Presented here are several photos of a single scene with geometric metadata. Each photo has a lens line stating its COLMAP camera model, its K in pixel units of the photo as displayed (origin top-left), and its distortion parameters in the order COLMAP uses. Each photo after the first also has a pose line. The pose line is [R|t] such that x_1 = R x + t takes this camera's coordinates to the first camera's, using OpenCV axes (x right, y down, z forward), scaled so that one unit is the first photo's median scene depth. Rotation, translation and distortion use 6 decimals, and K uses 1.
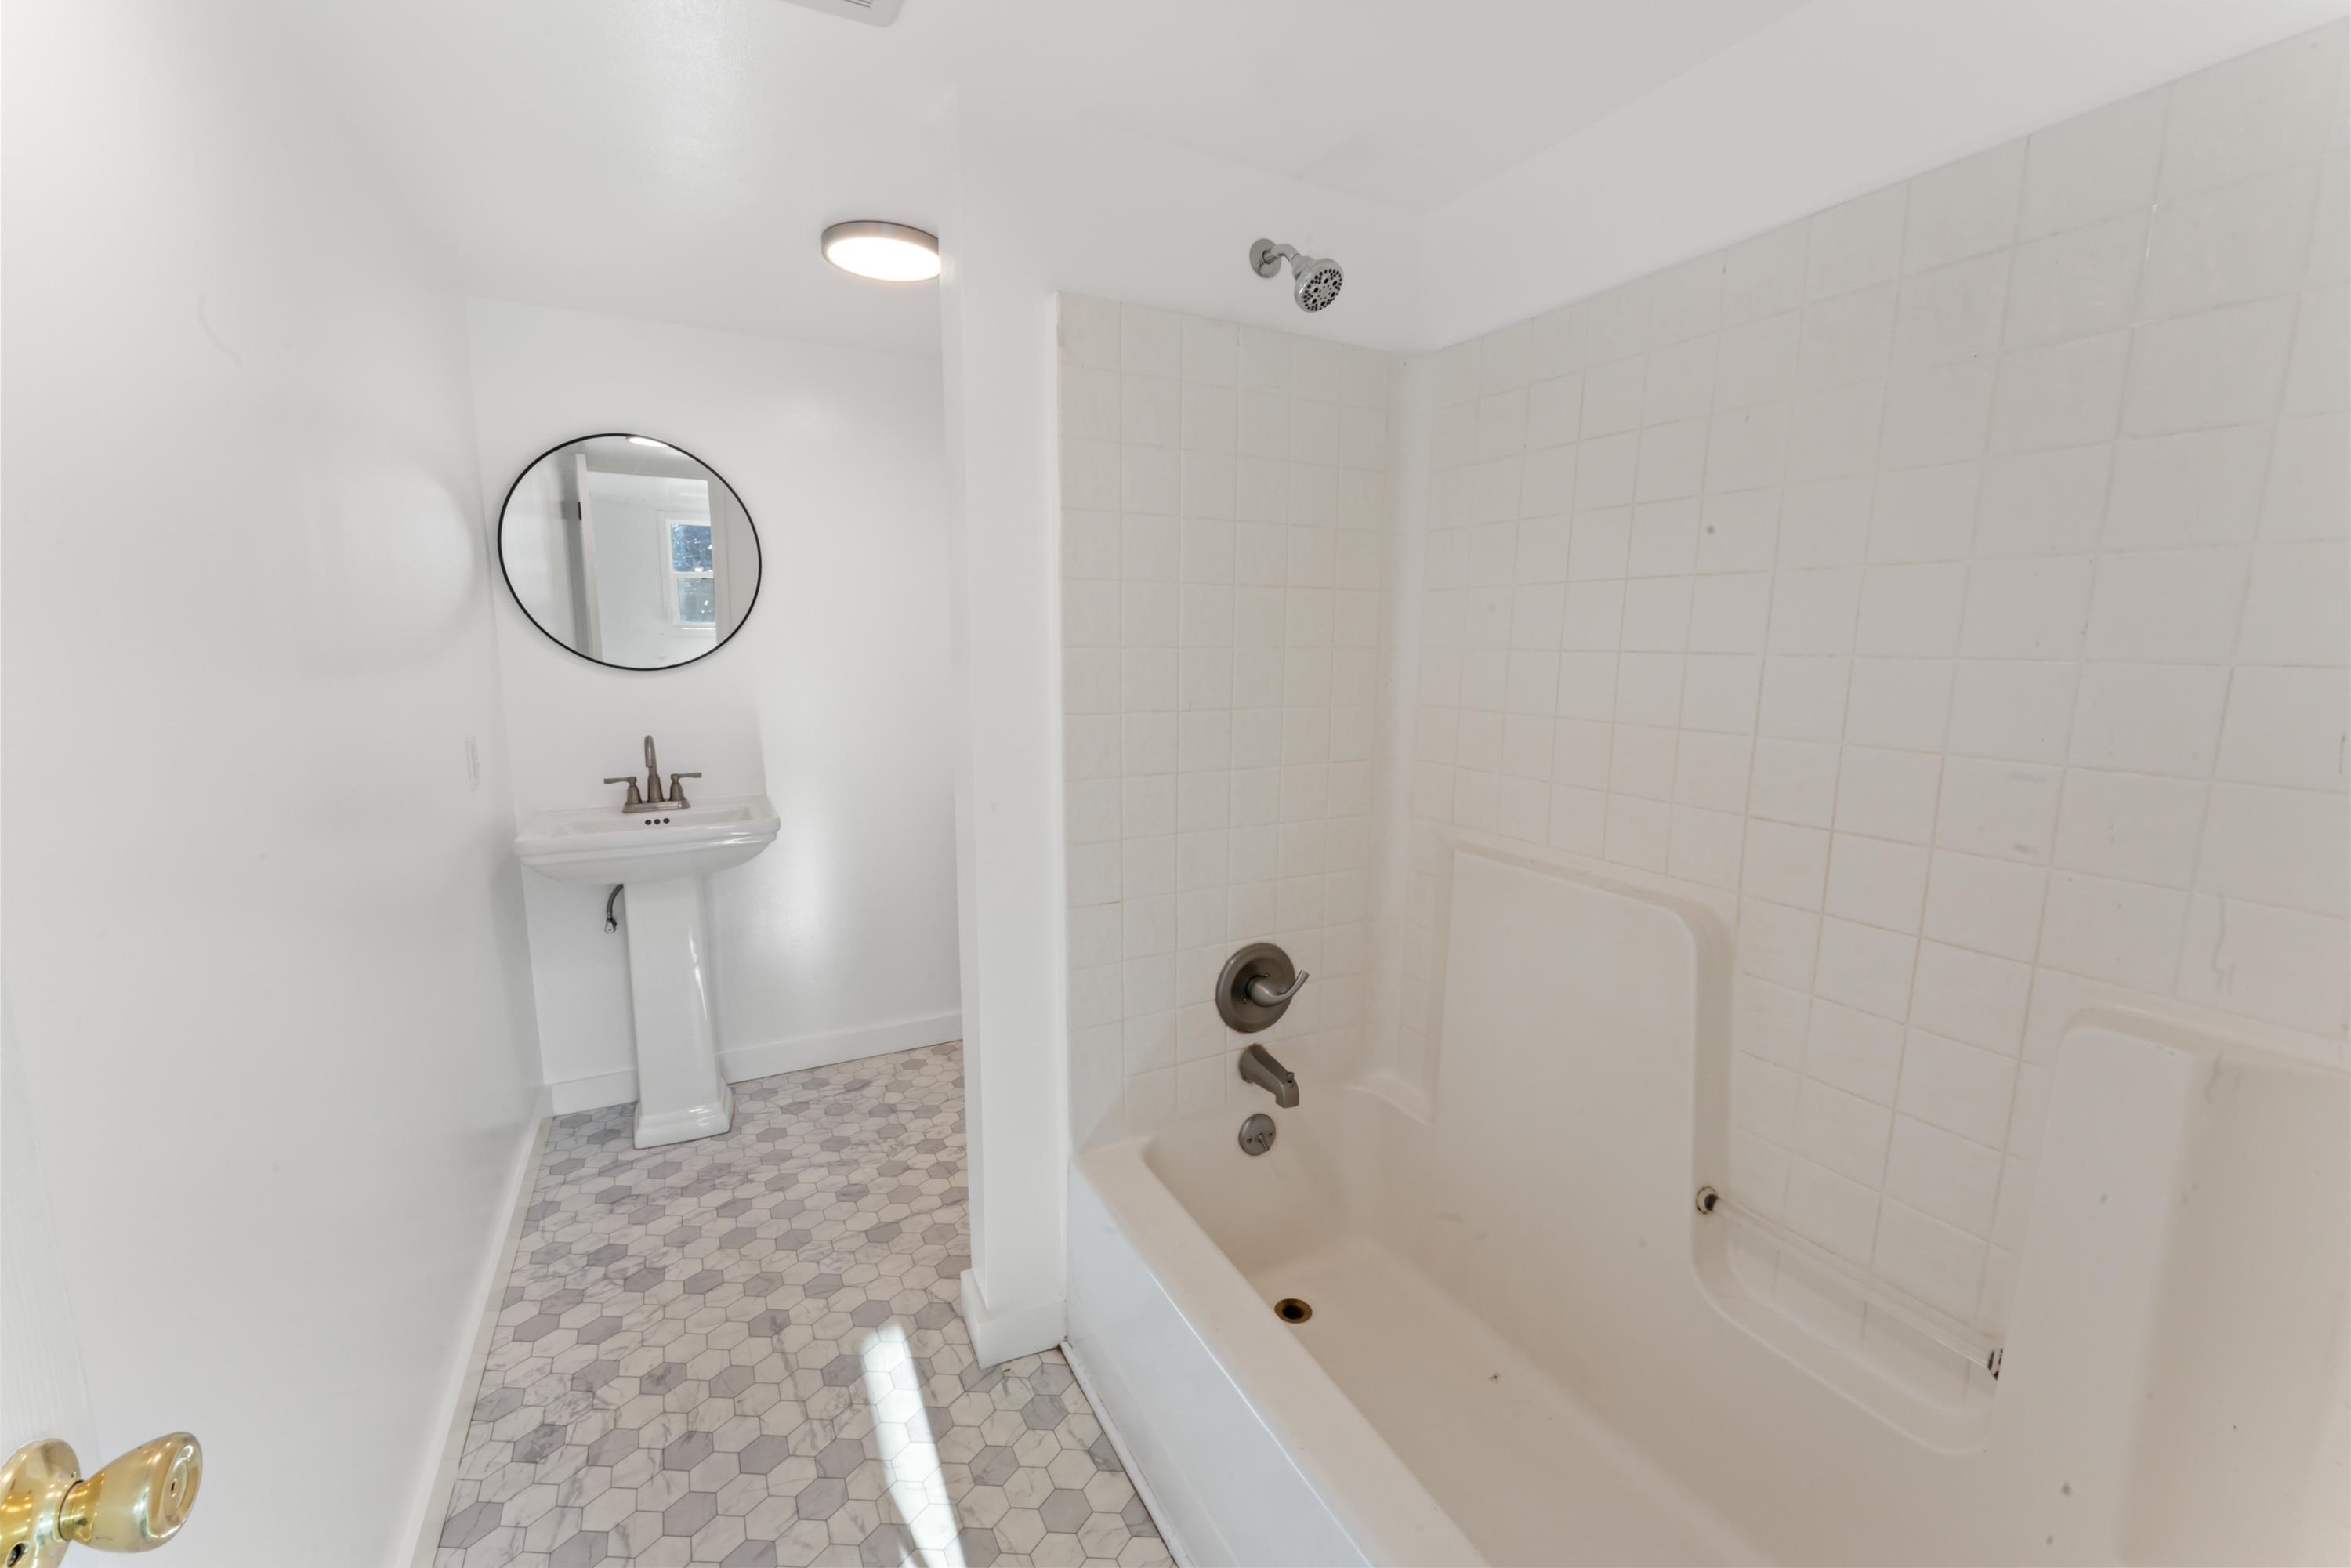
lens RADIAL K [[956.5, 0, 1175.5], [0, 956.5, 784.0], [0, 0, 1]] dist [-0.001540, -0.000260]
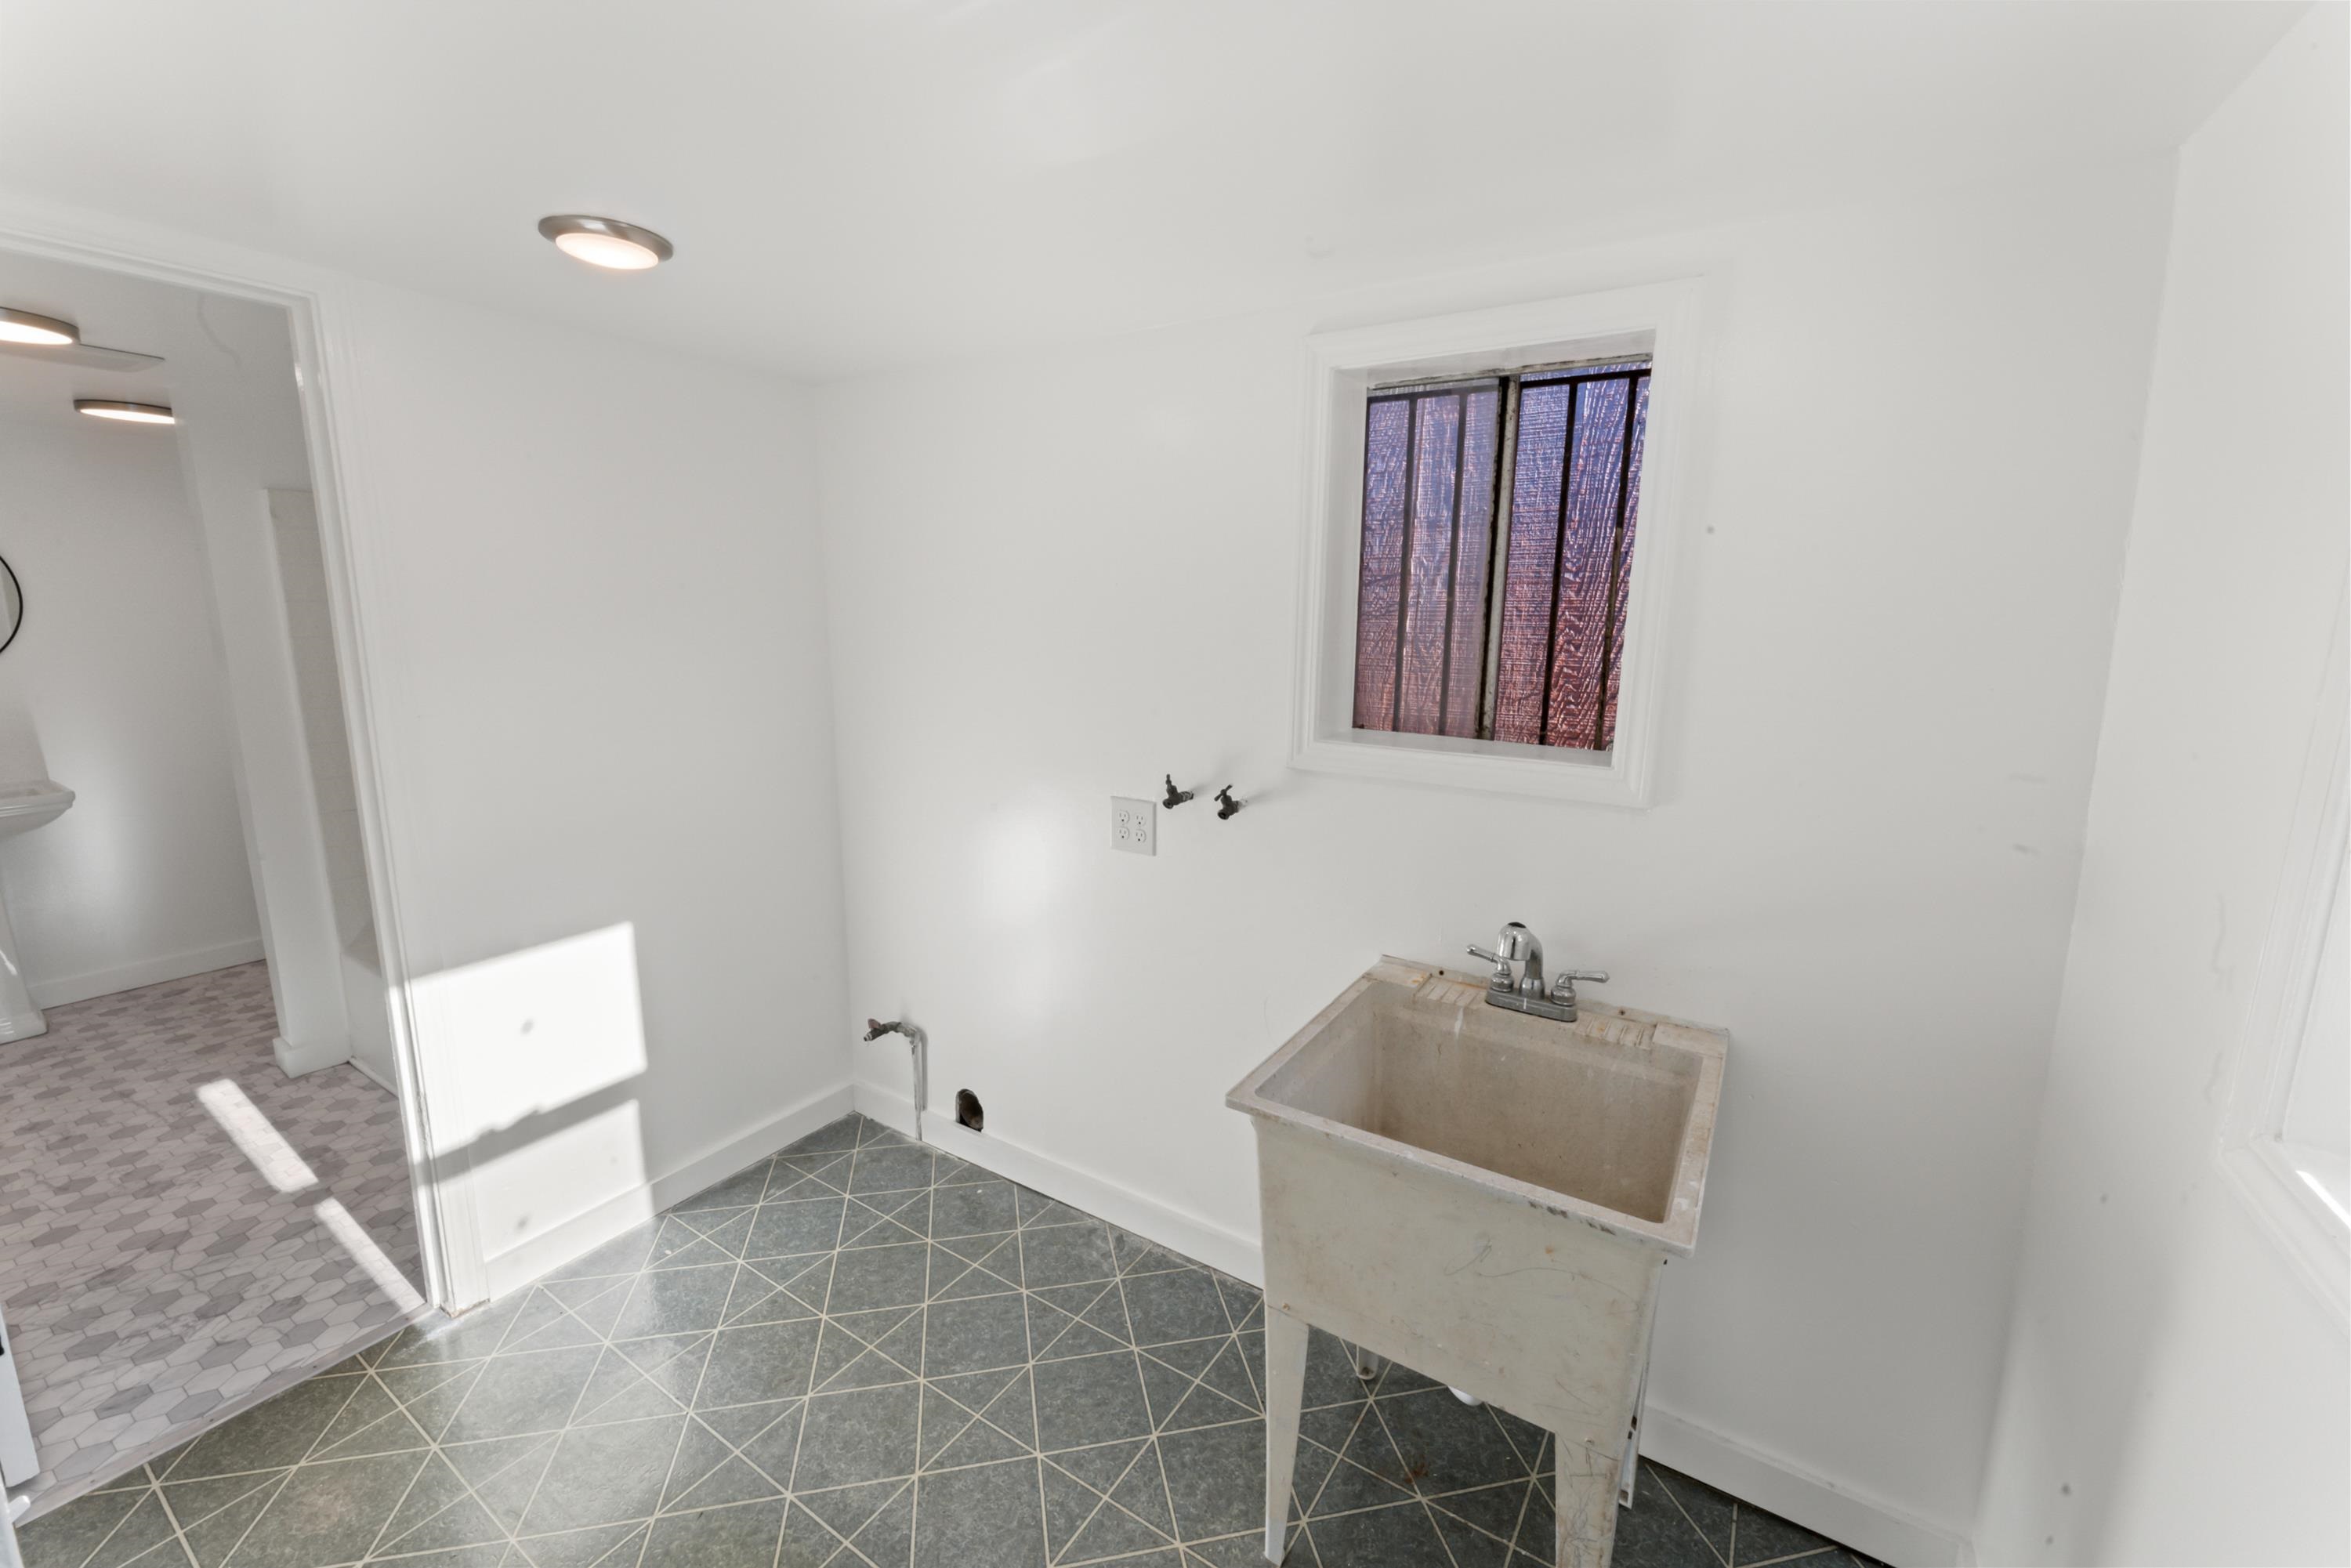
lens RADIAL K [[956.5, 0, 1175.5], [0, 956.5, 784.0], [0, 0, 1]] dist [-0.001540, -0.000260]
pose [[0.869384, -0.084350, 0.486884, 0.276833], [0.064996, 0.996282, 0.056544, 0.048602], [-0.489843, -0.017513, 0.871635, -0.909911]]
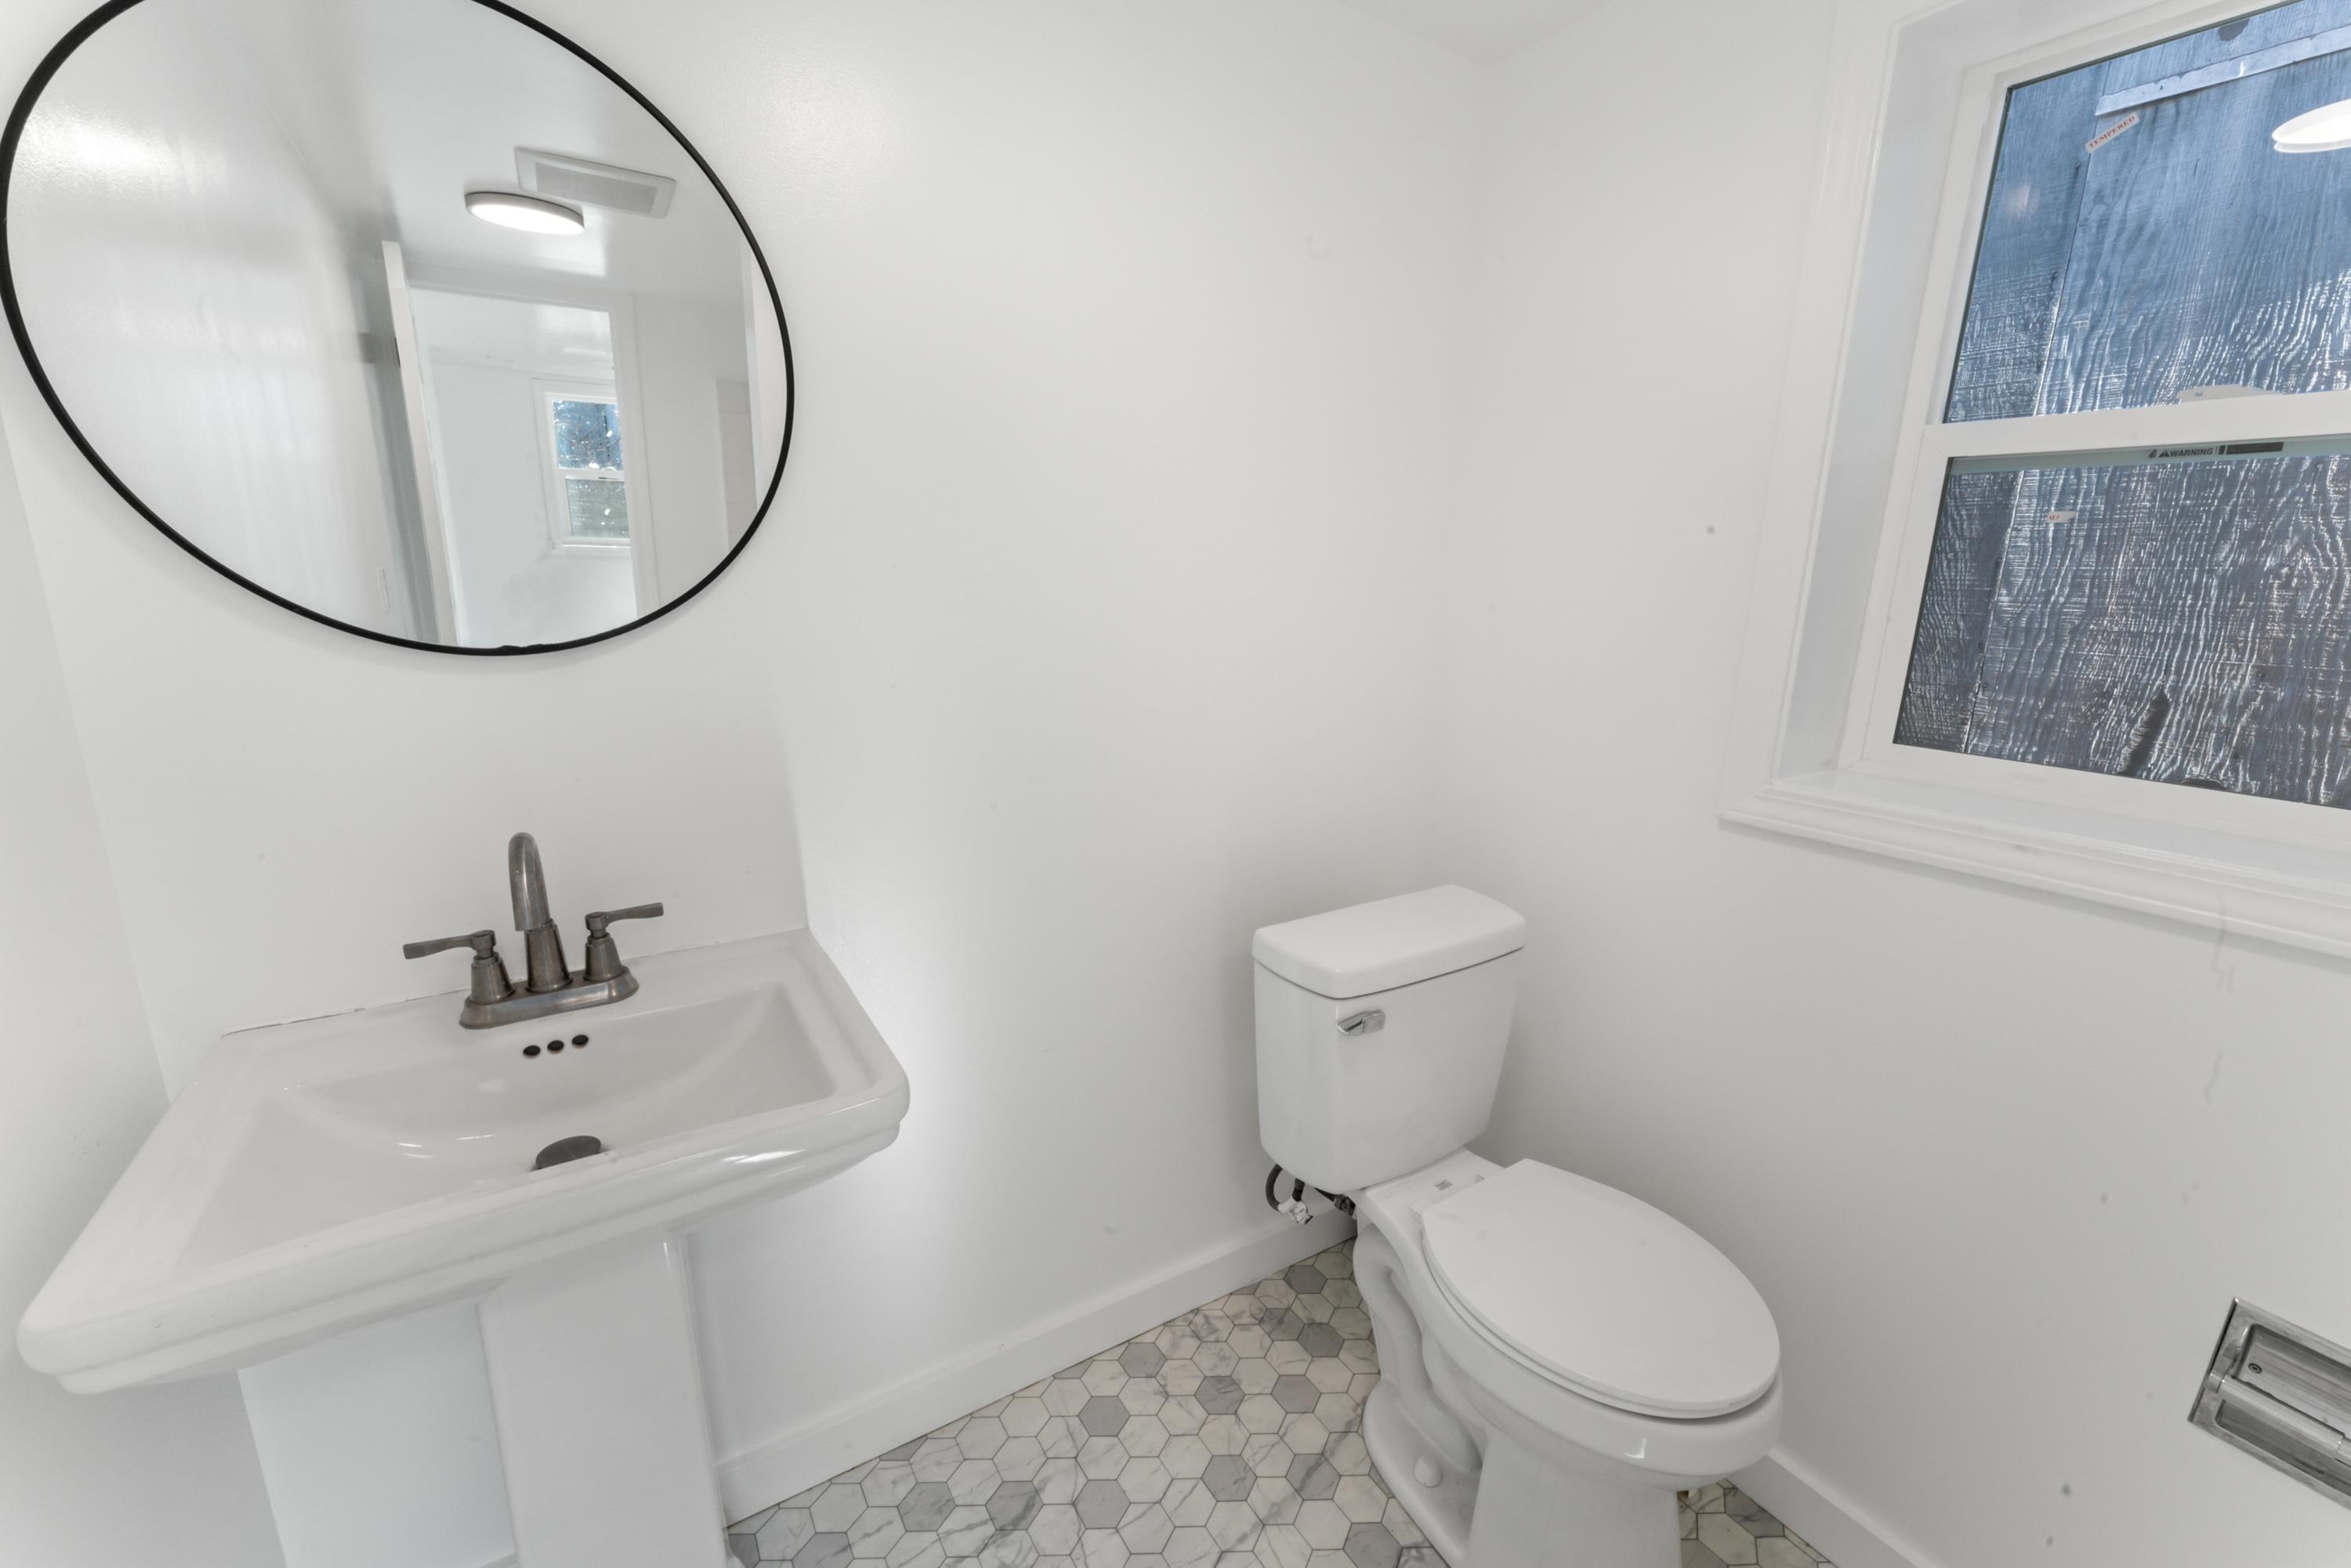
lens RADIAL K [[971.7, 0, 1175.5], [0, 971.7, 784.0], [0, 0, 1]] dist [-0.014563, -0.000041]
pose [[0.996898, -0.007741, 0.078322, -0.318676], [0.002249, 0.997546, 0.069973, -0.092855], [-0.078671, -0.069580, 0.994469, 0.593319]]
